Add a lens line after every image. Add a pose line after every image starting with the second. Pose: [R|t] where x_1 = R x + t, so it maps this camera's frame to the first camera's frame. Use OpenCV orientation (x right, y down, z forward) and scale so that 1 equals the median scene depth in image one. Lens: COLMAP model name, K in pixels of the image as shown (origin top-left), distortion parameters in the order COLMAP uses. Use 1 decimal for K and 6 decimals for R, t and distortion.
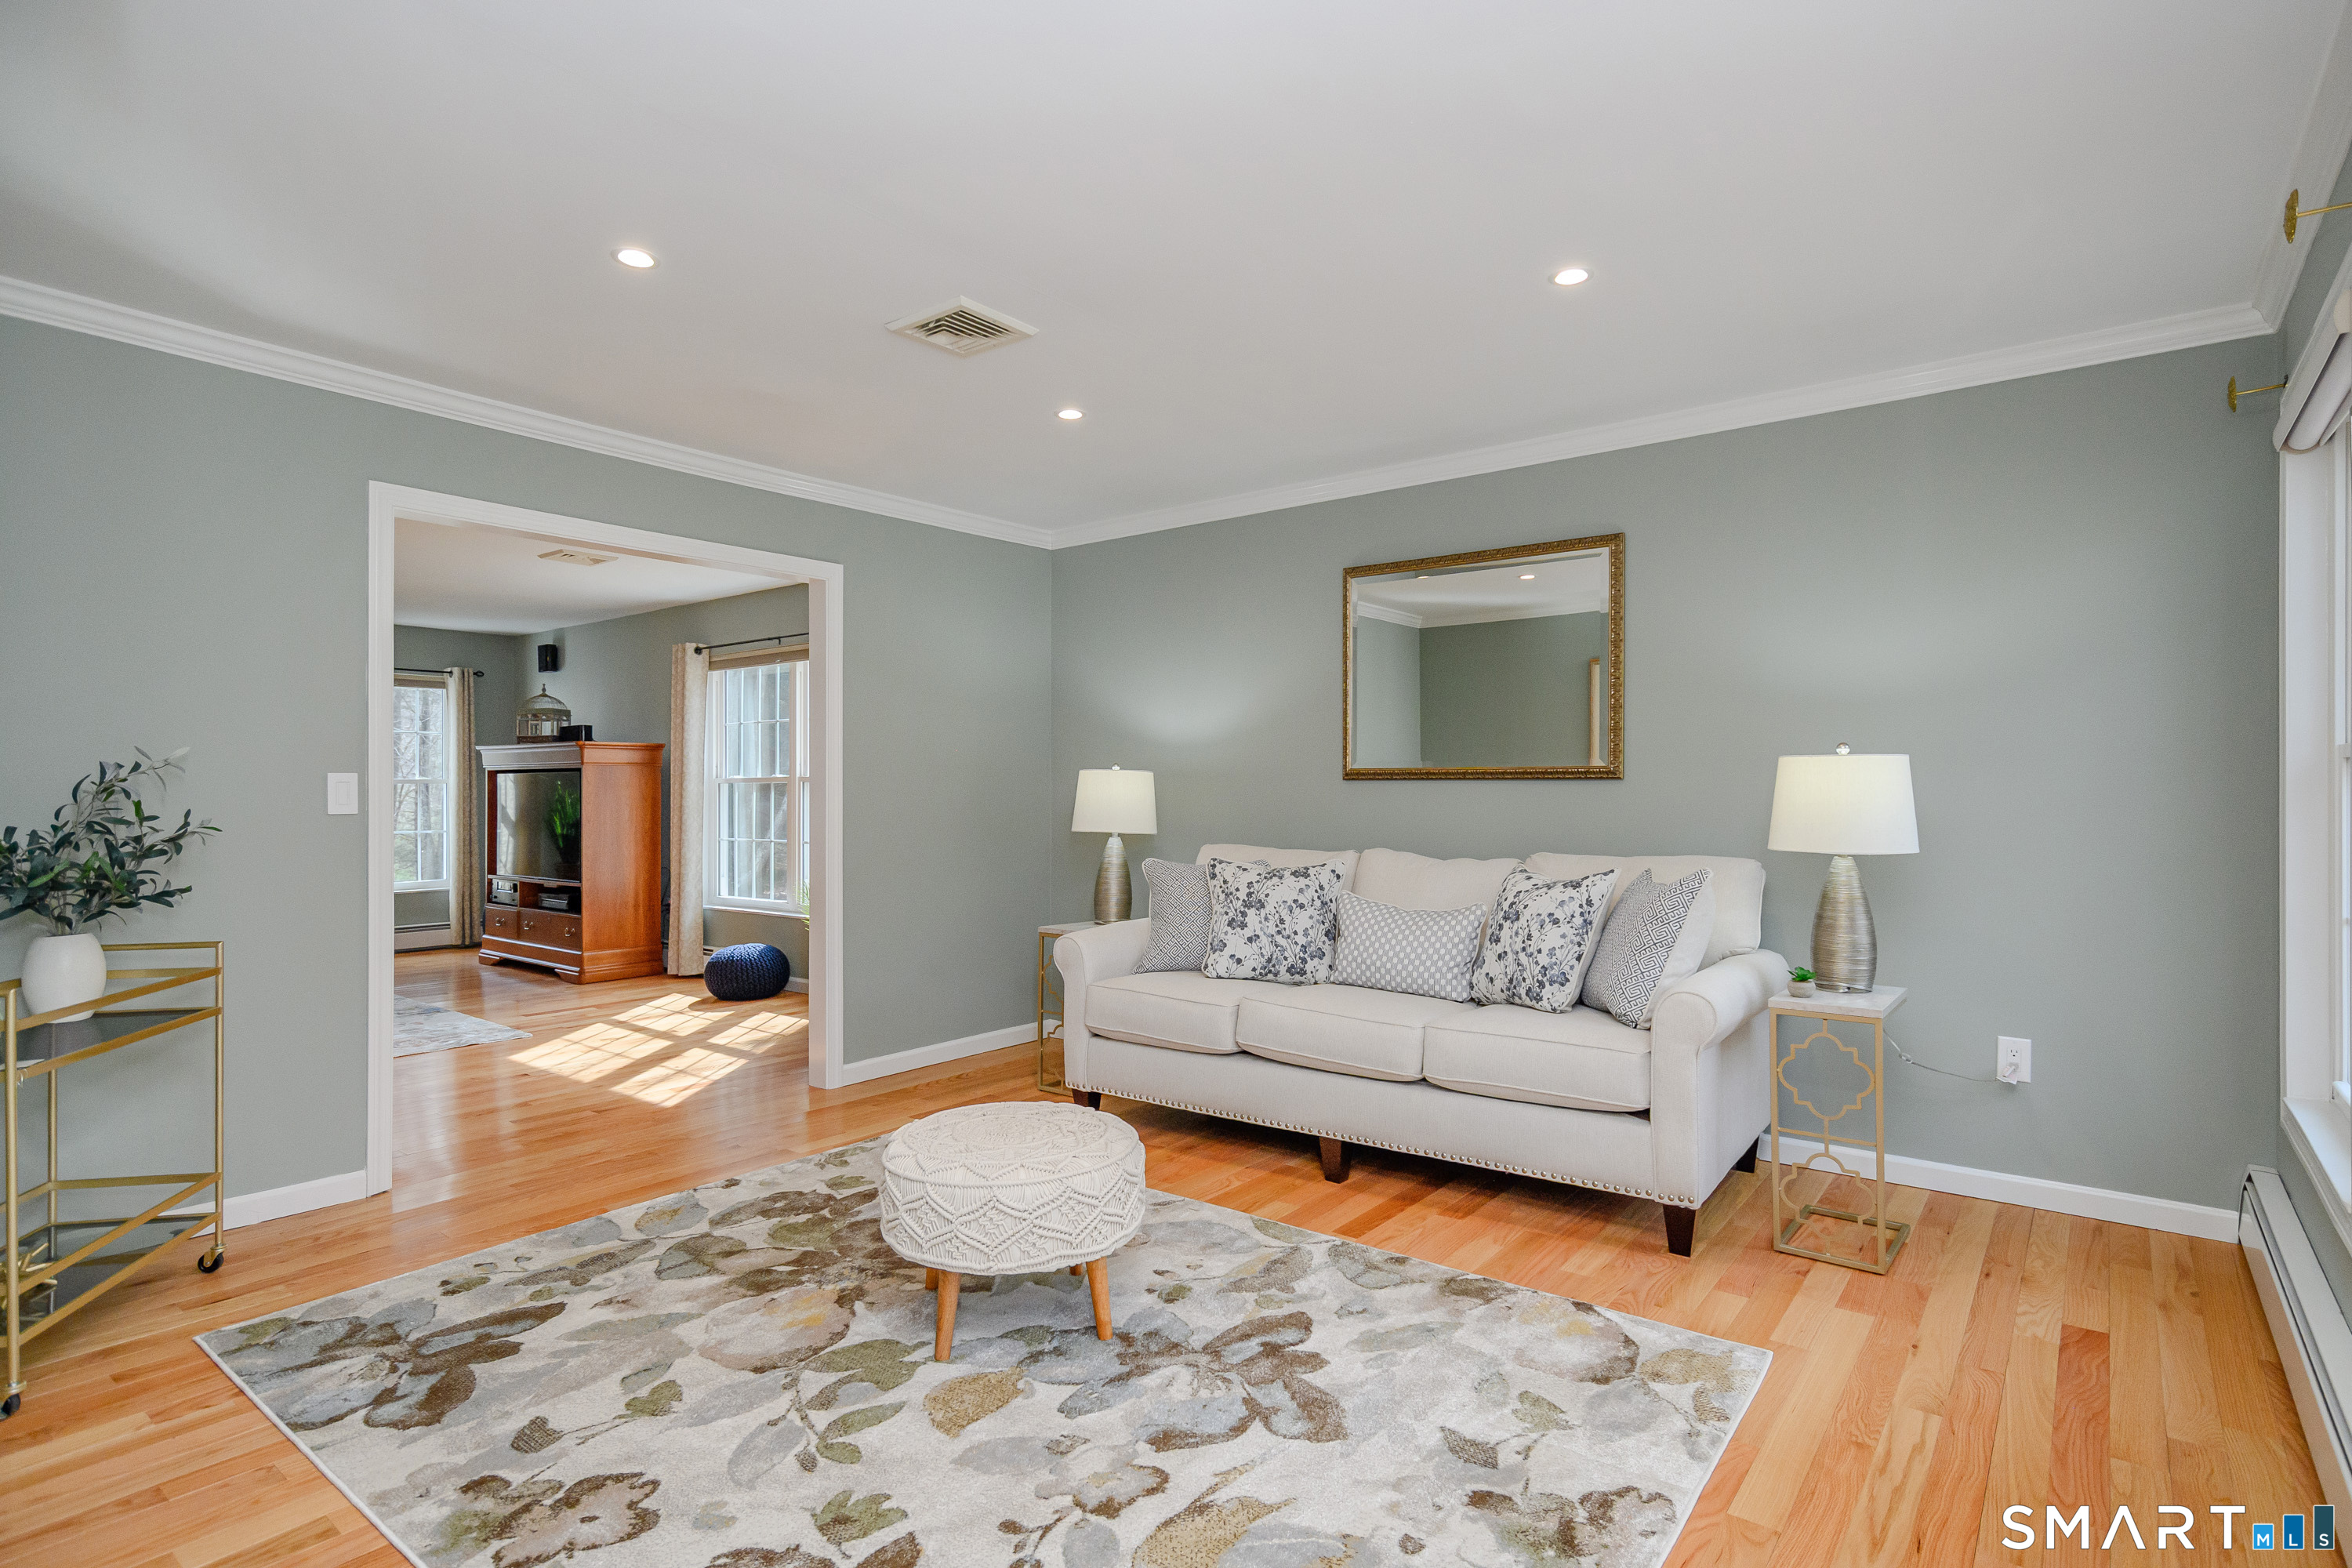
lens RADIAL K [[1196.5, 0, 1184.1], [0, 1196.5, 782.5], [0, 0, 1]] dist [-0.003581, 0.002917]
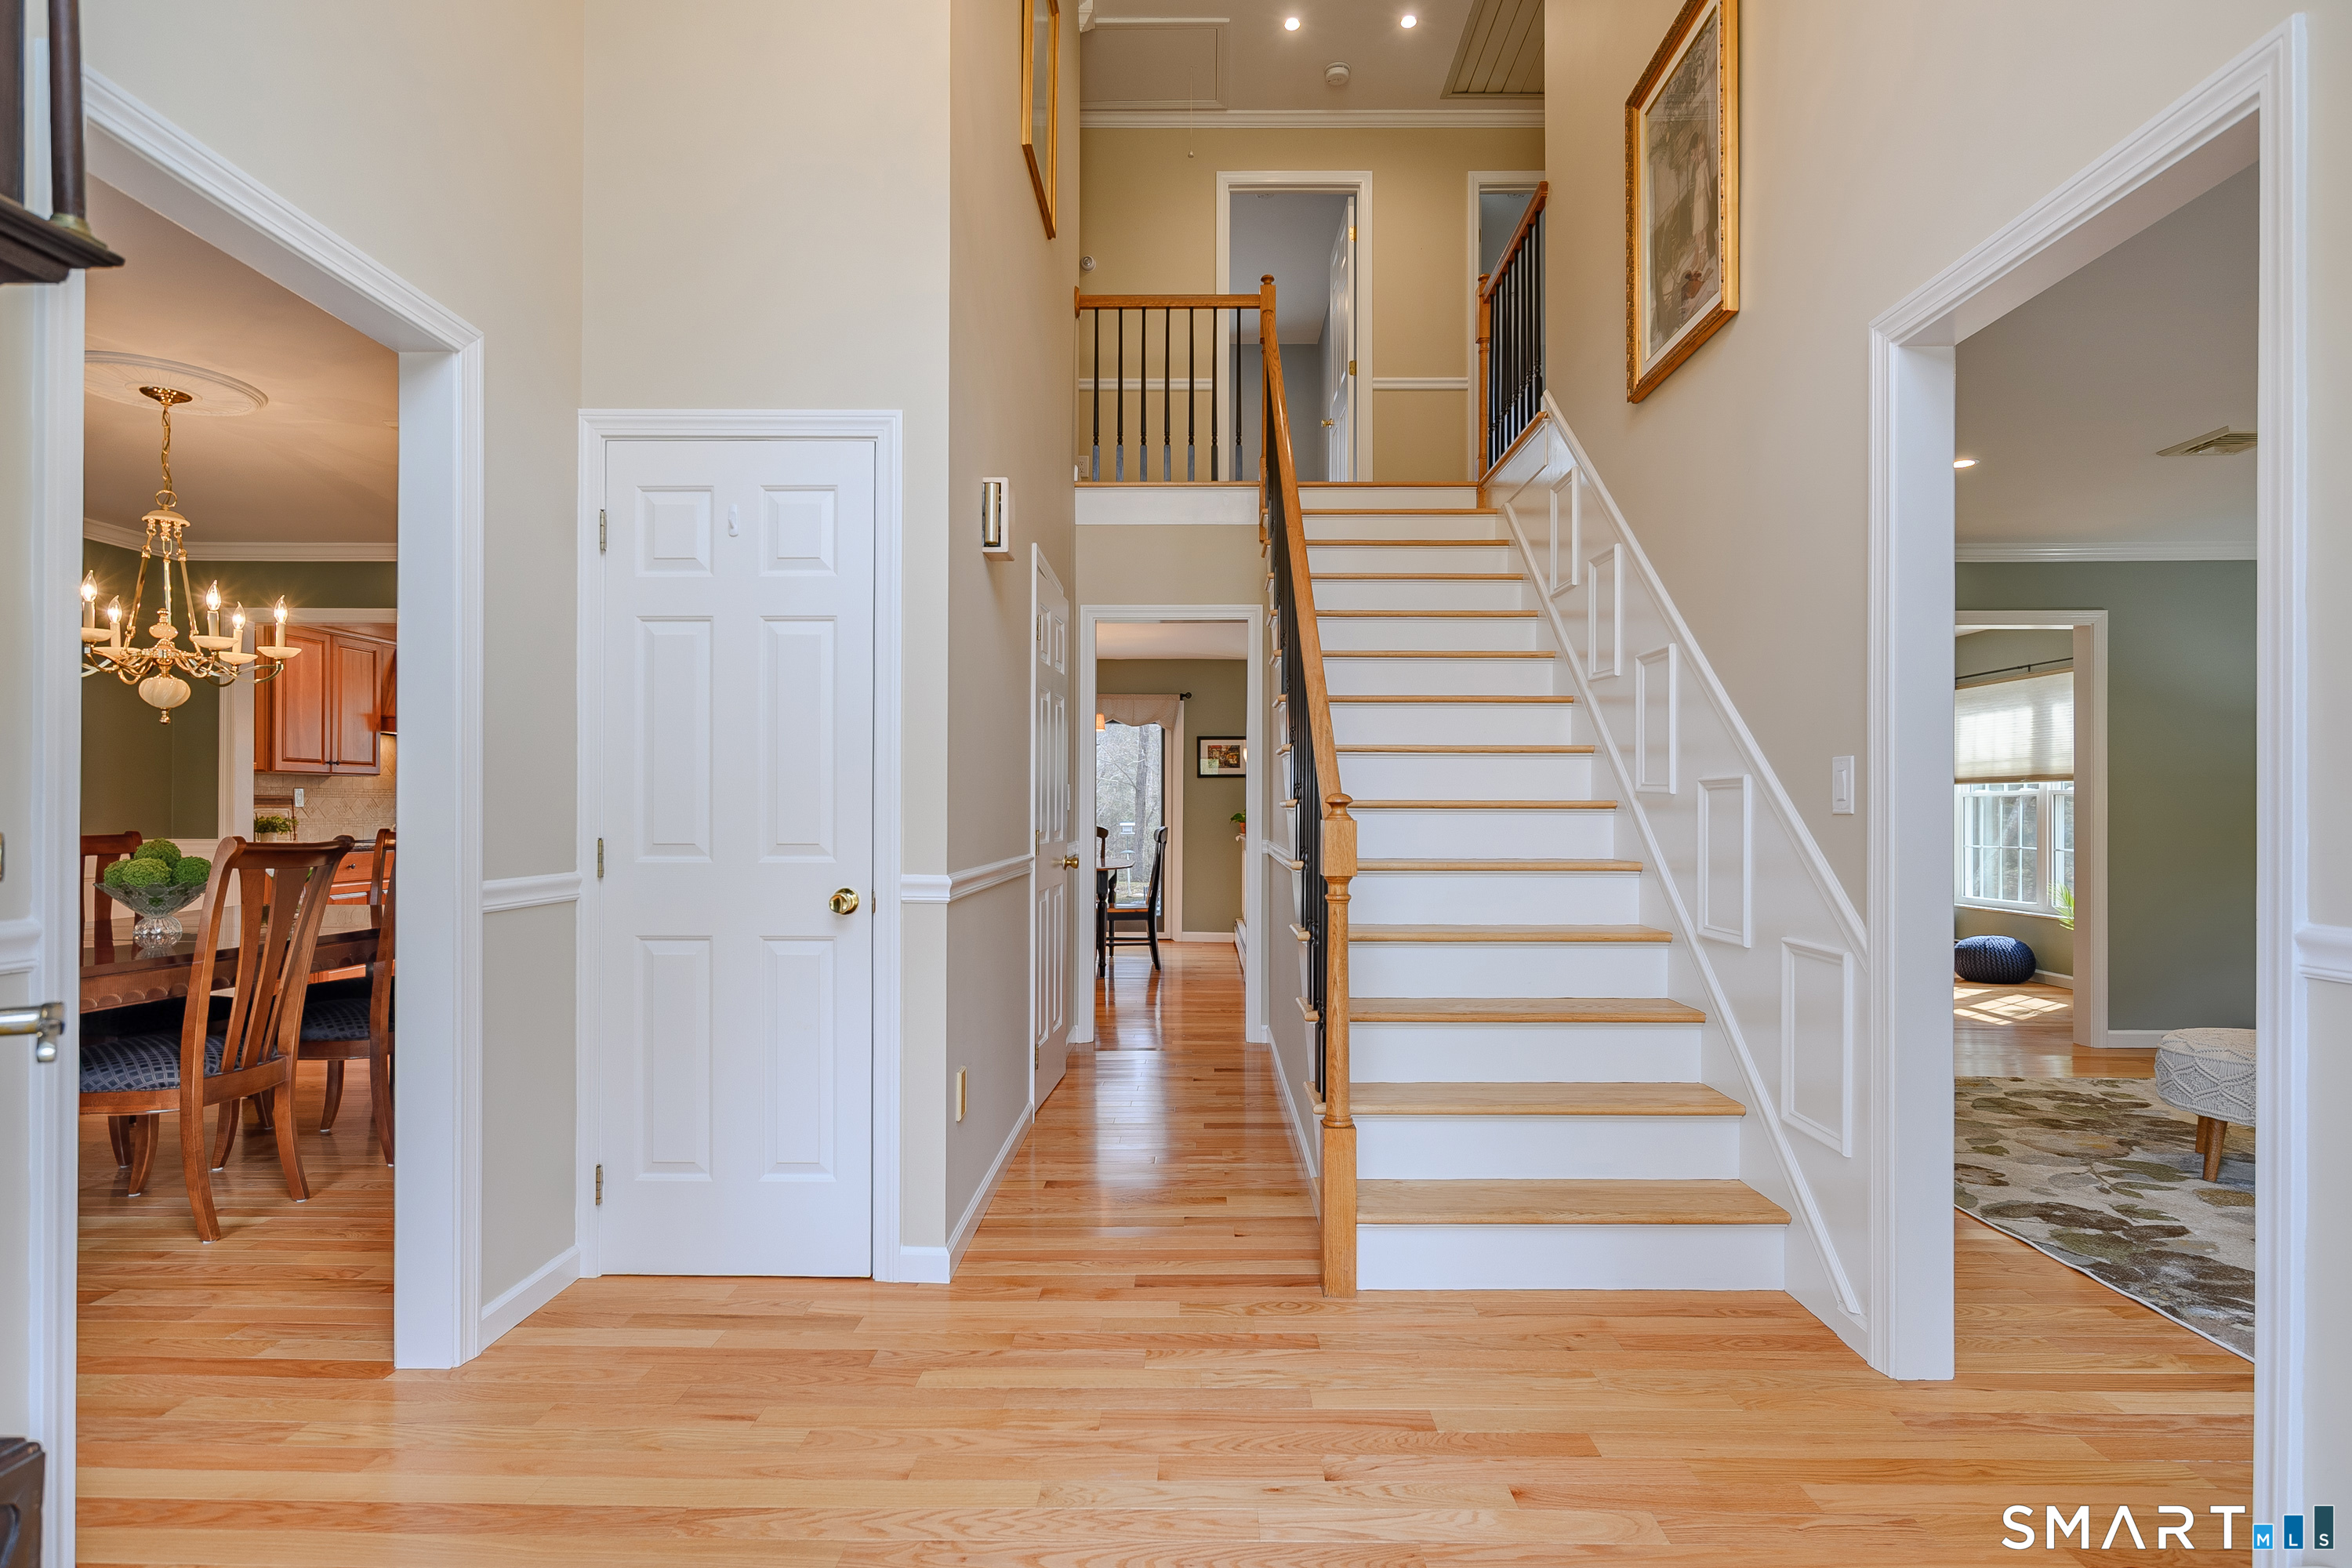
lens RADIAL K [[1196.5, 0, 1180.6], [0, 1196.5, 793.7], [0, 0, 1]] dist [-0.003581, 0.002917]
pose [[0.605589, -0.001850, -0.795776, 0.179922], [-0.003009, 0.999985, -0.004615, 0.015747], [0.795772, 0.005190, 0.605574, -0.797932]]
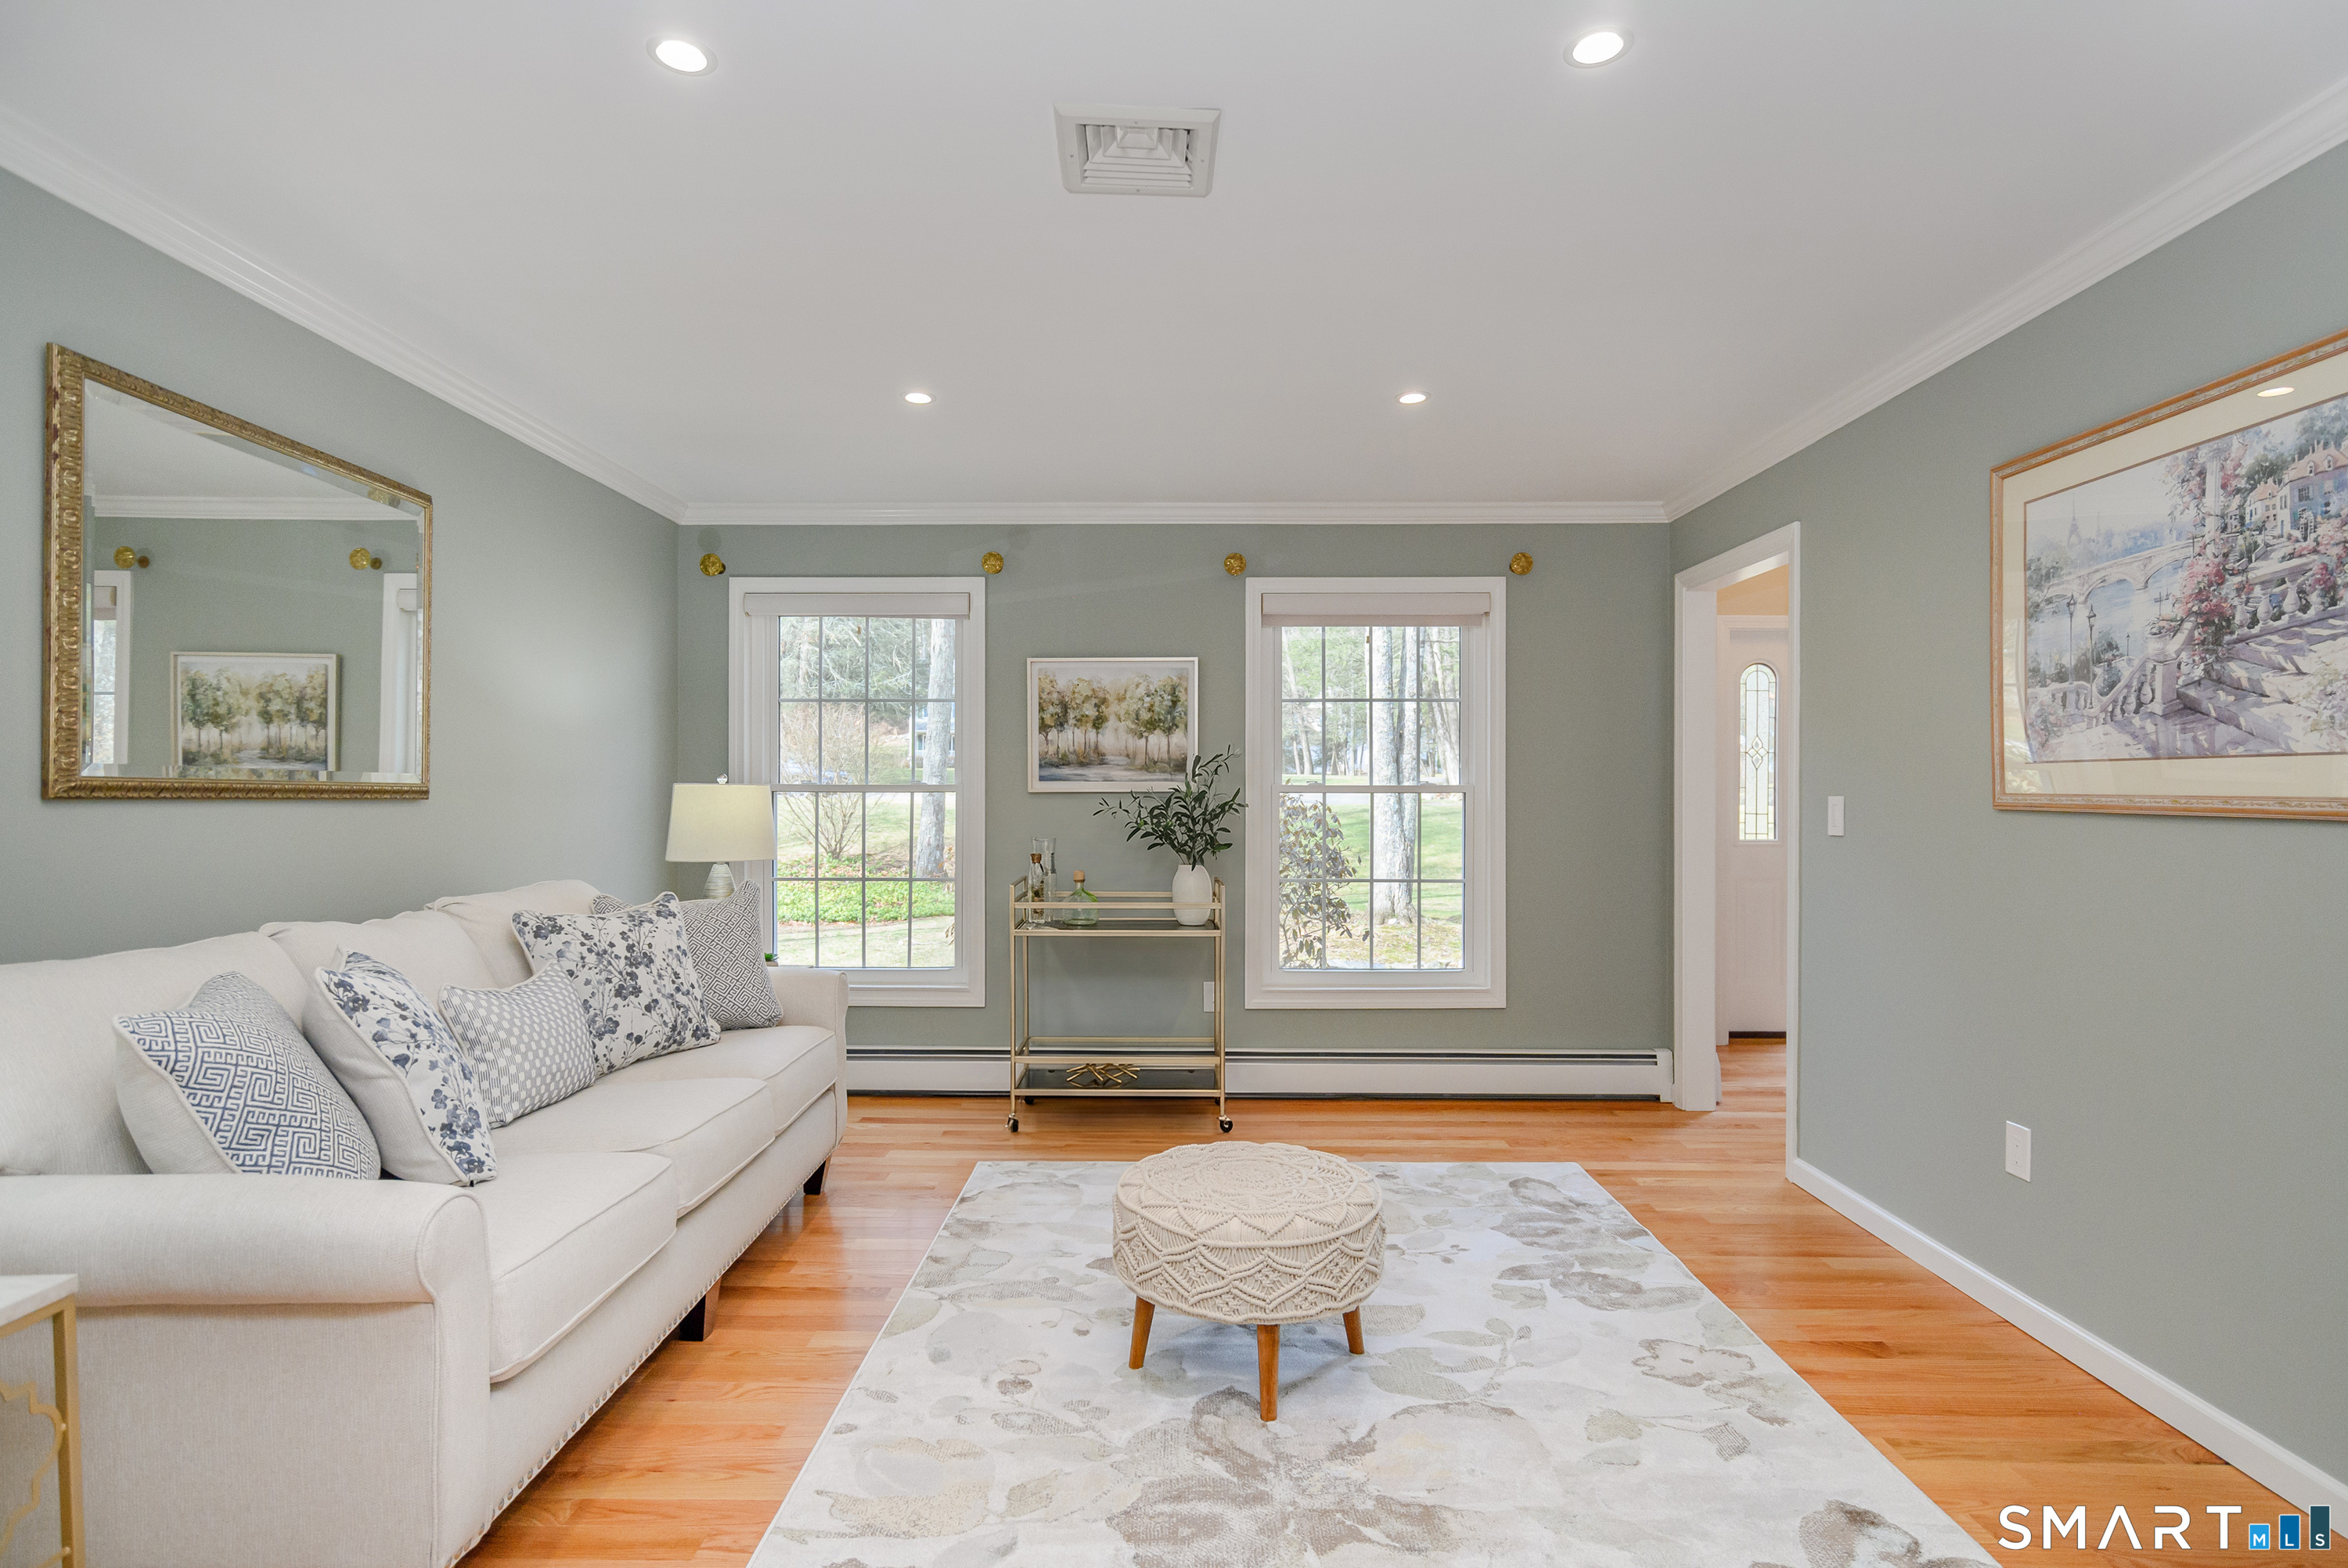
lens RADIAL K [[1194.3, 0, 1172.9], [0, 1194.3, 789.8], [0, 0, 1]] dist [-0.003581, 0.002917]
pose [[-0.603333, 0.001193, 0.797489, -0.849827], [-0.006999, 0.999952, -0.006790, -0.011553], [-0.797459, -0.009679, -0.603296, 1.585996]]
